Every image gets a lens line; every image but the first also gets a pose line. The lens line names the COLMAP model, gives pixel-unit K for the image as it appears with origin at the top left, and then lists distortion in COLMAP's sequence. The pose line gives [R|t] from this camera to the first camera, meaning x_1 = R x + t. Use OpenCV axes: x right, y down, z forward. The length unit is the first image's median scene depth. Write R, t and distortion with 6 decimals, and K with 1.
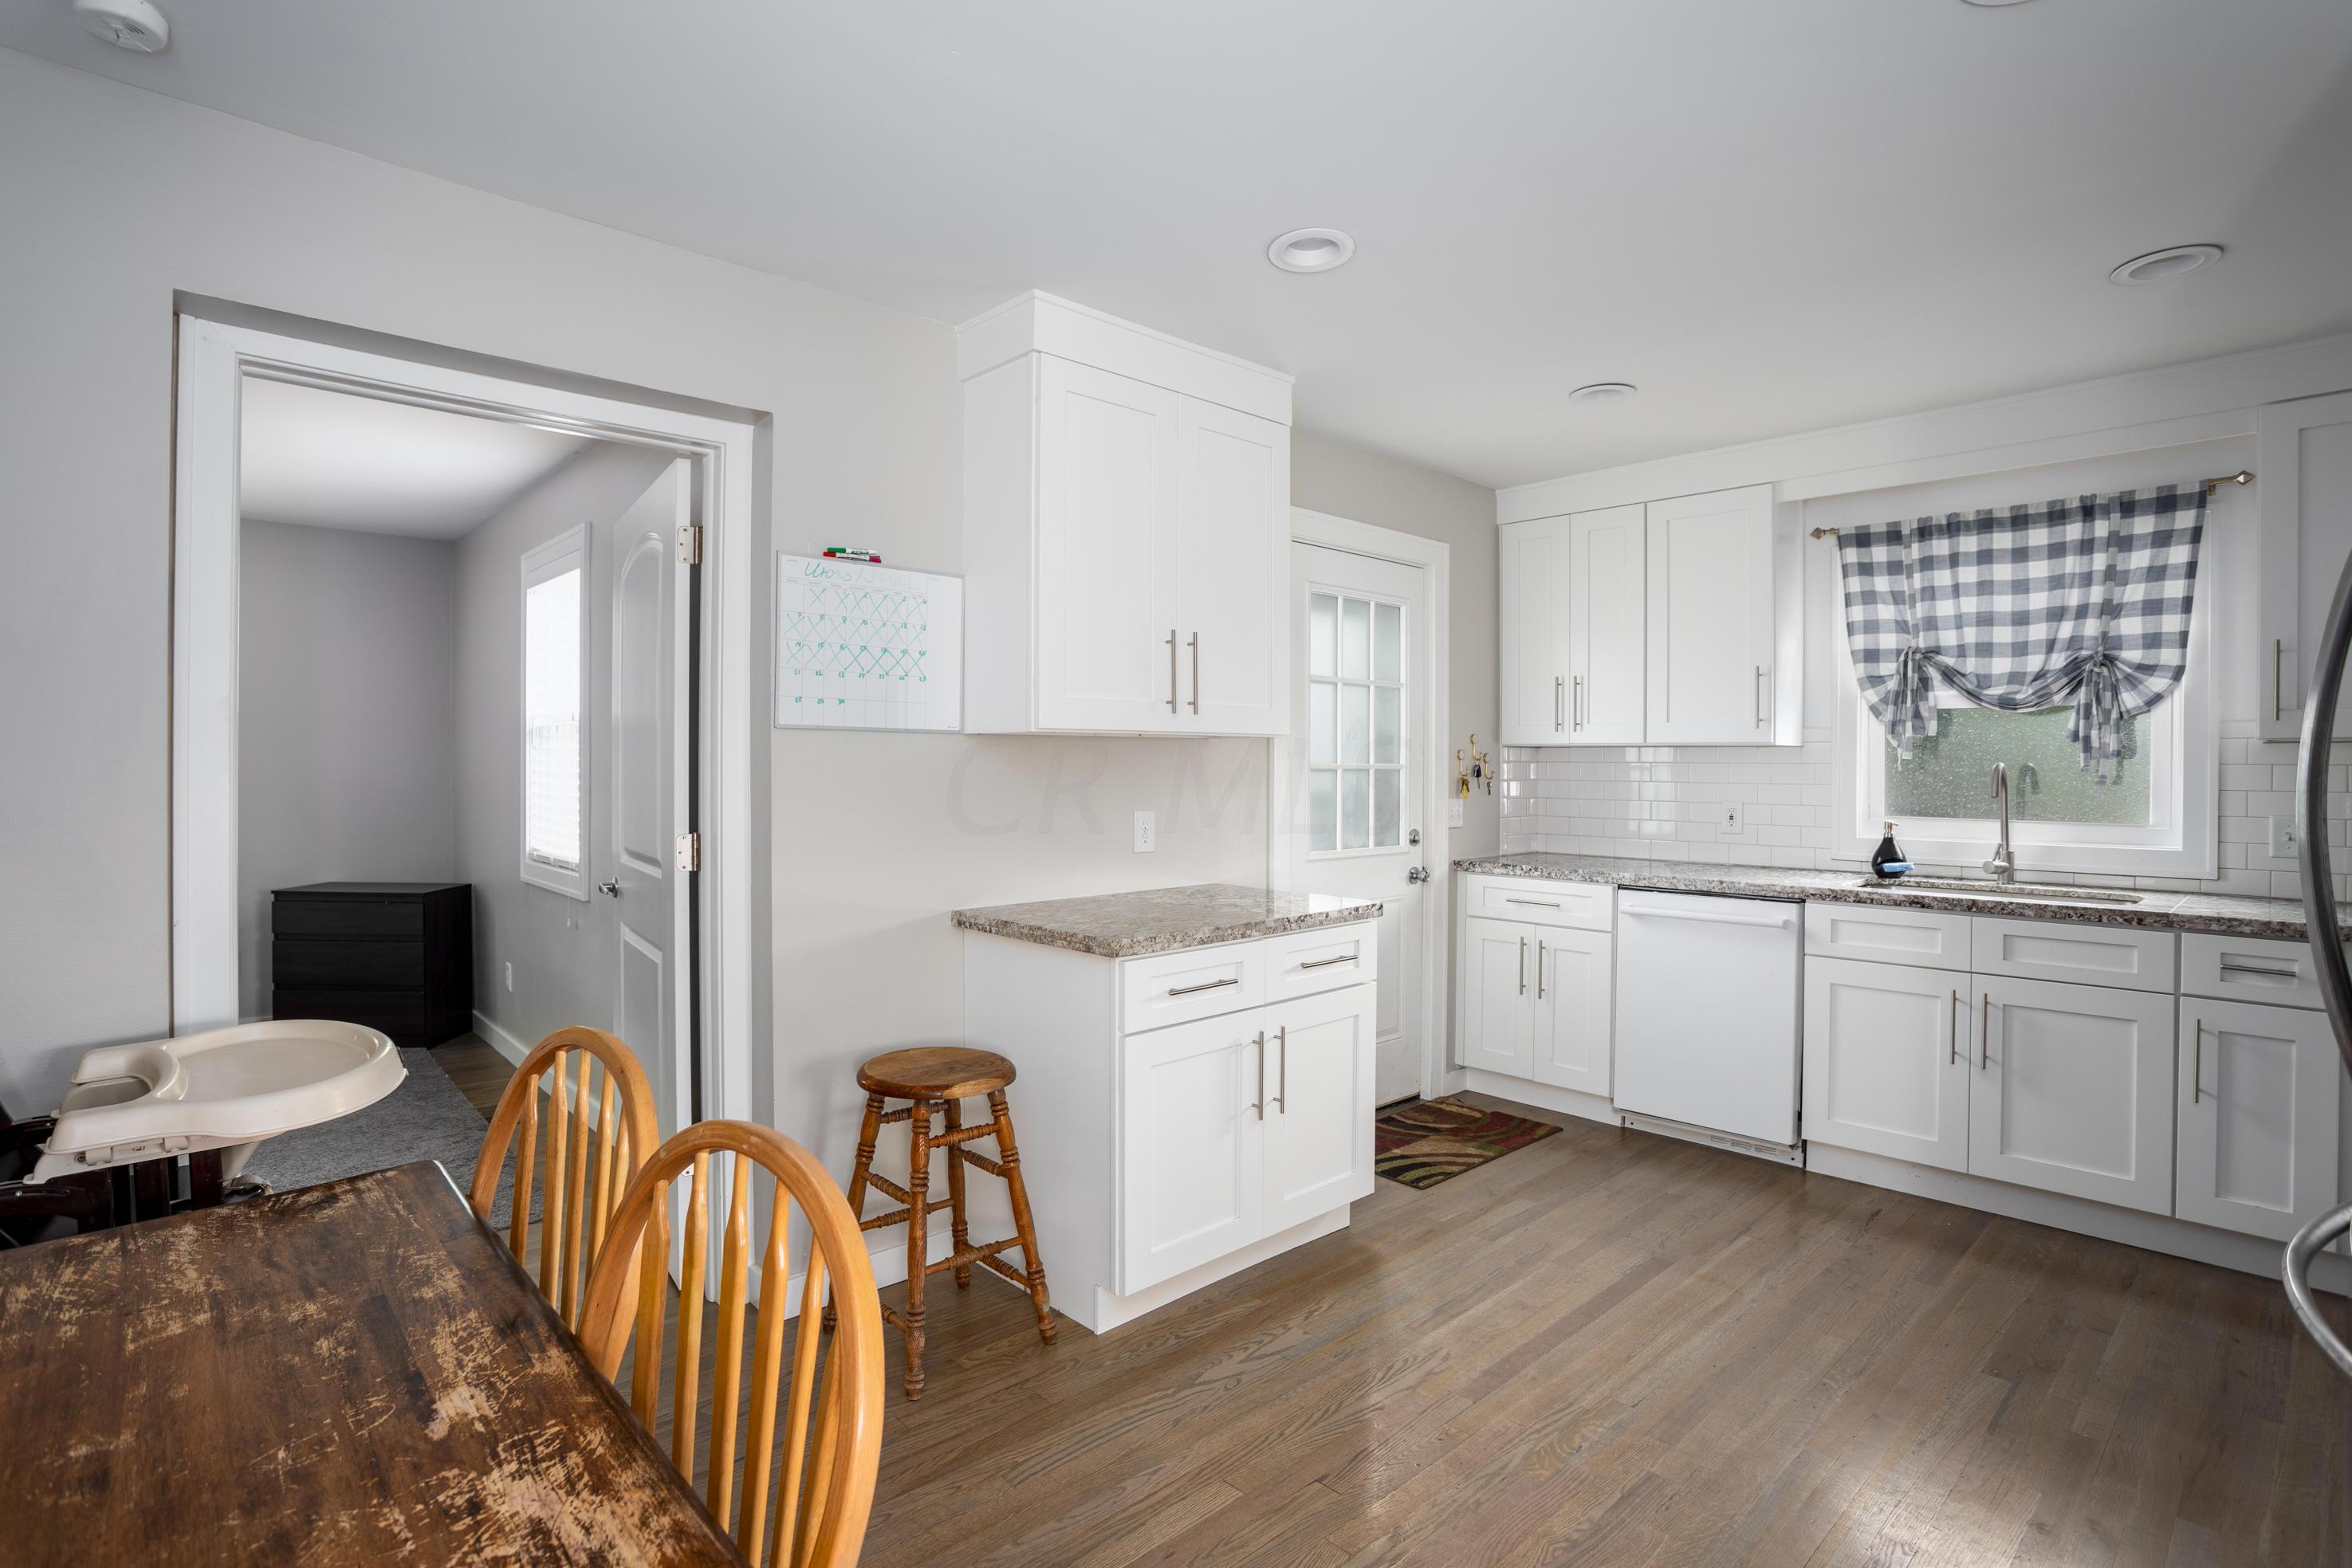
lens RADIAL K [[1120.2, 0, 1136.6], [0, 1120.2, 783.5], [0, 0, 1]] dist [-0.070451, 0.030100]
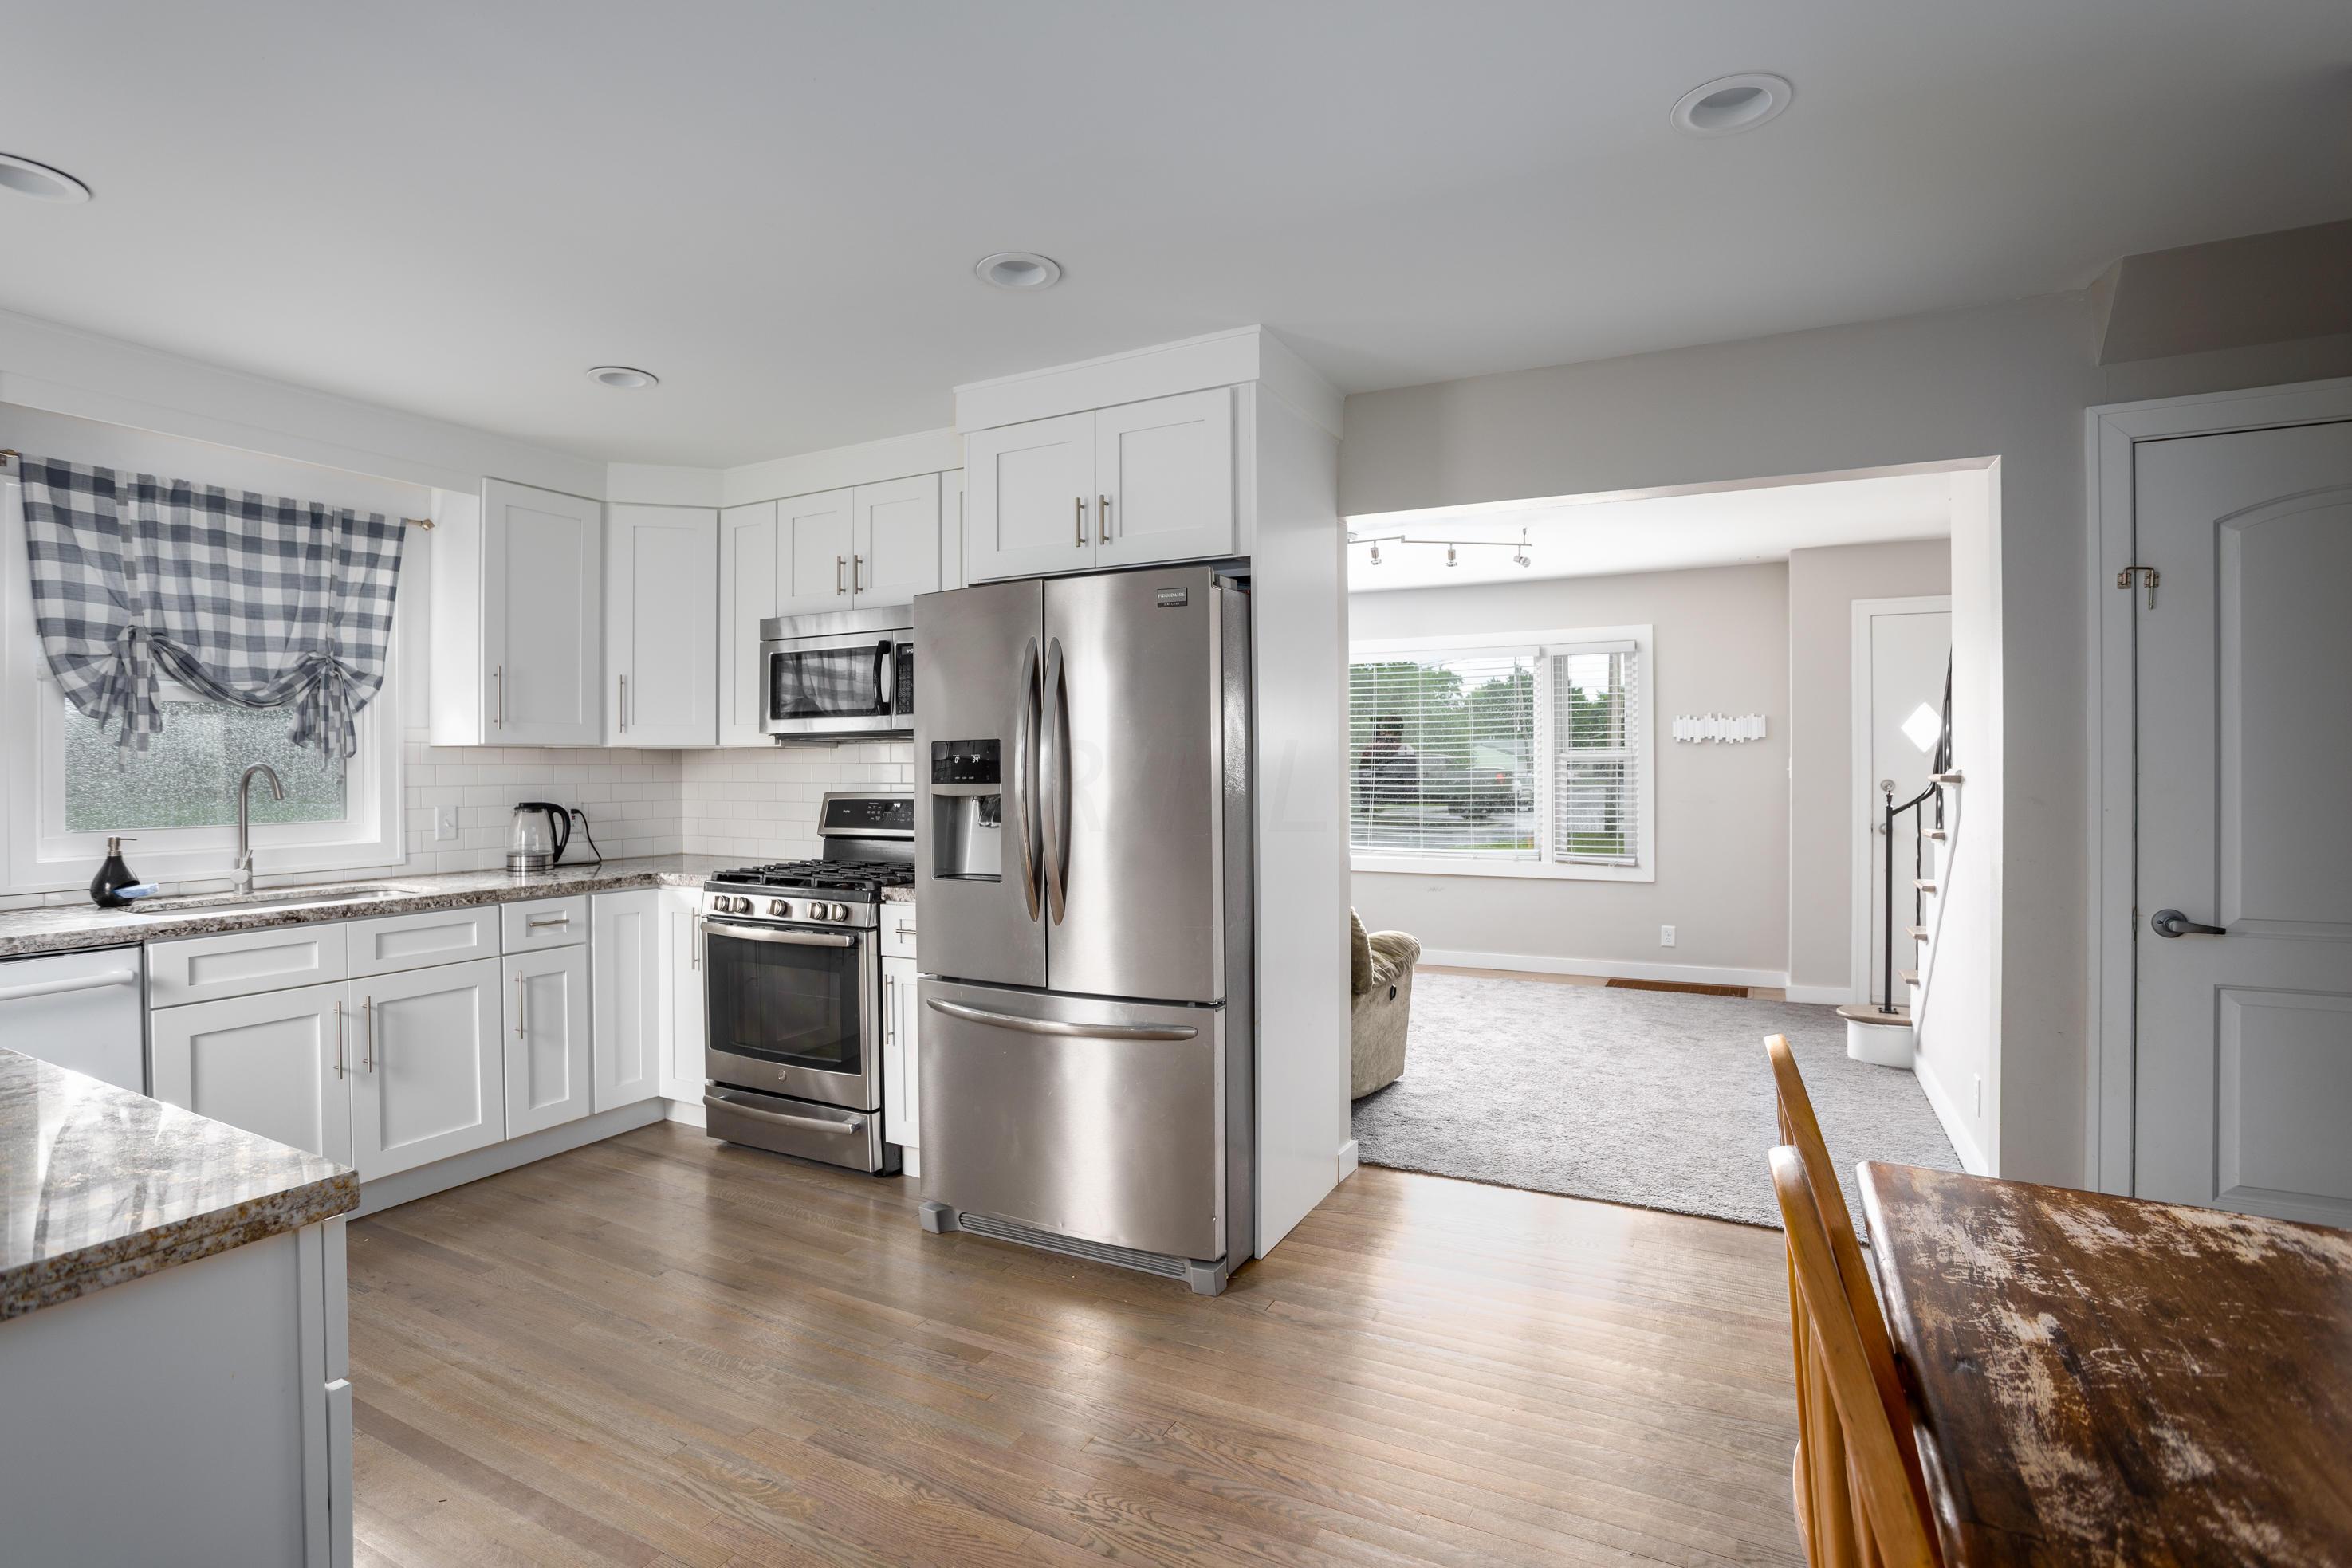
lens RADIAL K [[1156.5, 0, 1152.9], [0, 1156.5, 772.1], [0, 0, 1]] dist [-0.078831, 0.033401]
pose [[-0.332372, -0.010200, 0.943093, -0.369394], [0.020848, 0.999618, 0.018159, -0.013144], [-0.942918, 0.025697, -0.332032, 0.585483]]
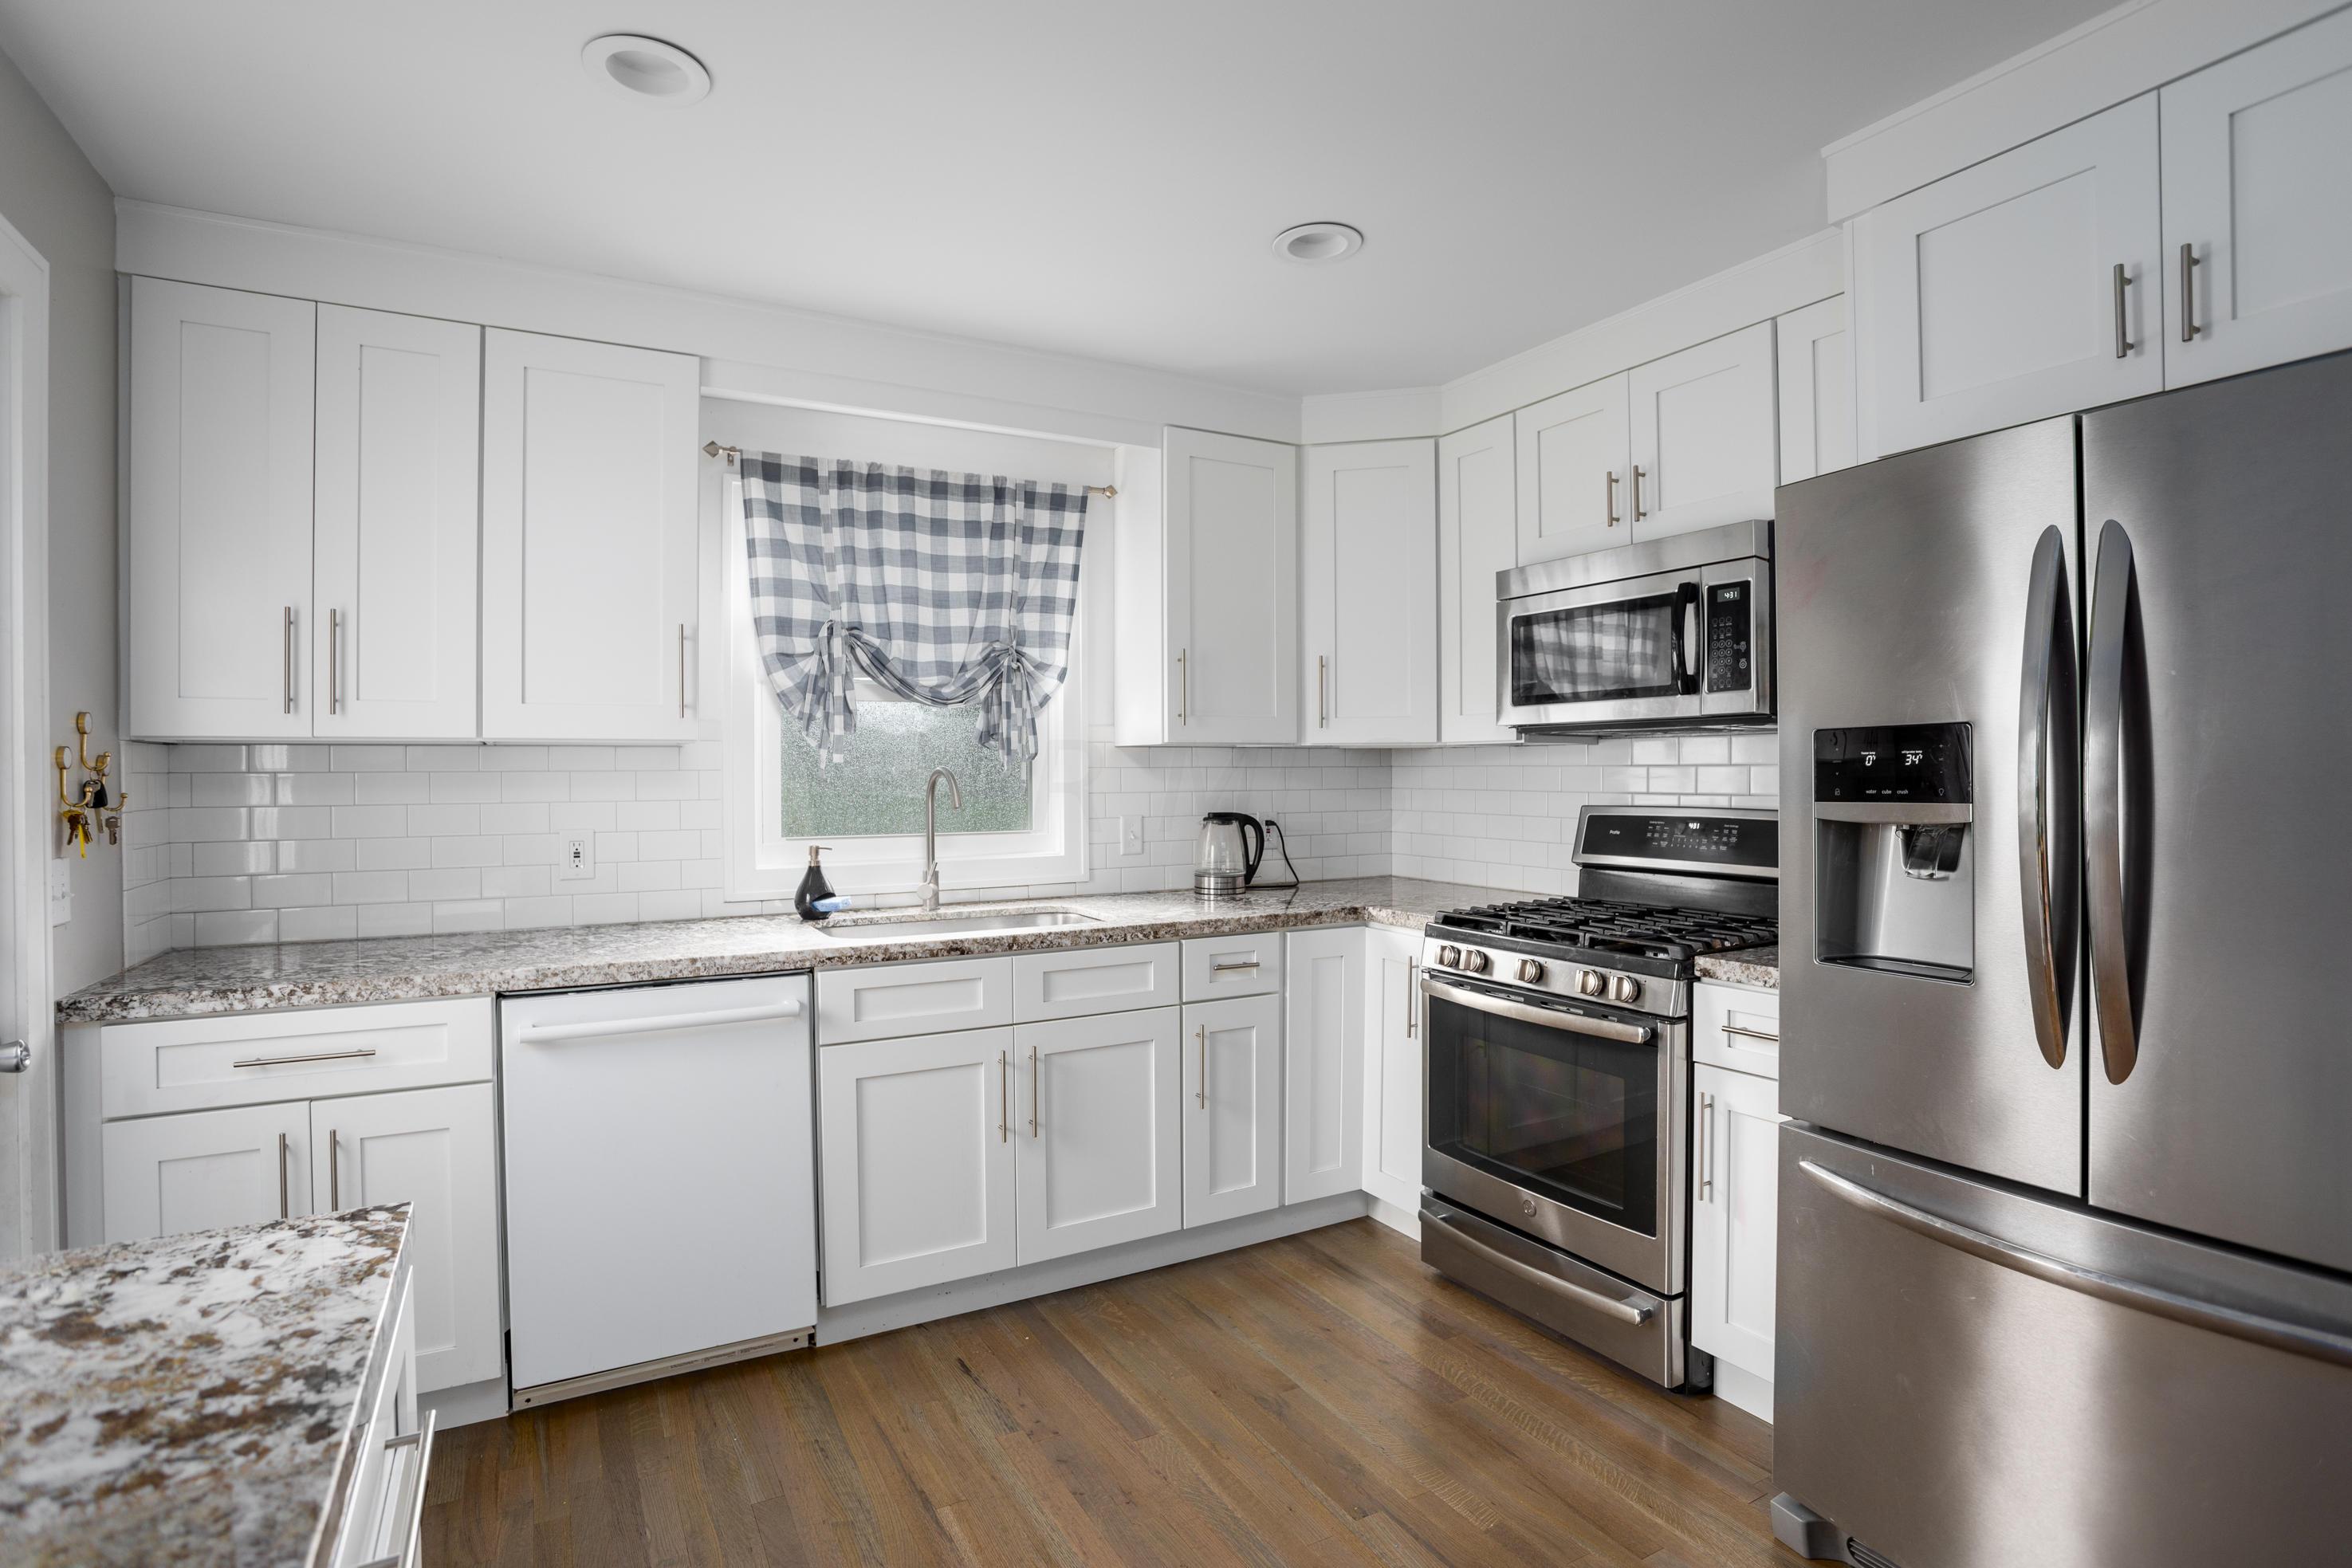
lens RADIAL K [[1156.5, 0, 1152.9], [0, 1156.5, 772.1], [0, 0, 1]] dist [-0.078831, 0.033401]
pose [[0.238021, -0.009695, 0.971212, -0.038257], [0.025576, 0.999666, 0.003711, -0.014319], [-0.970923, 0.023956, 0.238190, 0.621172]]
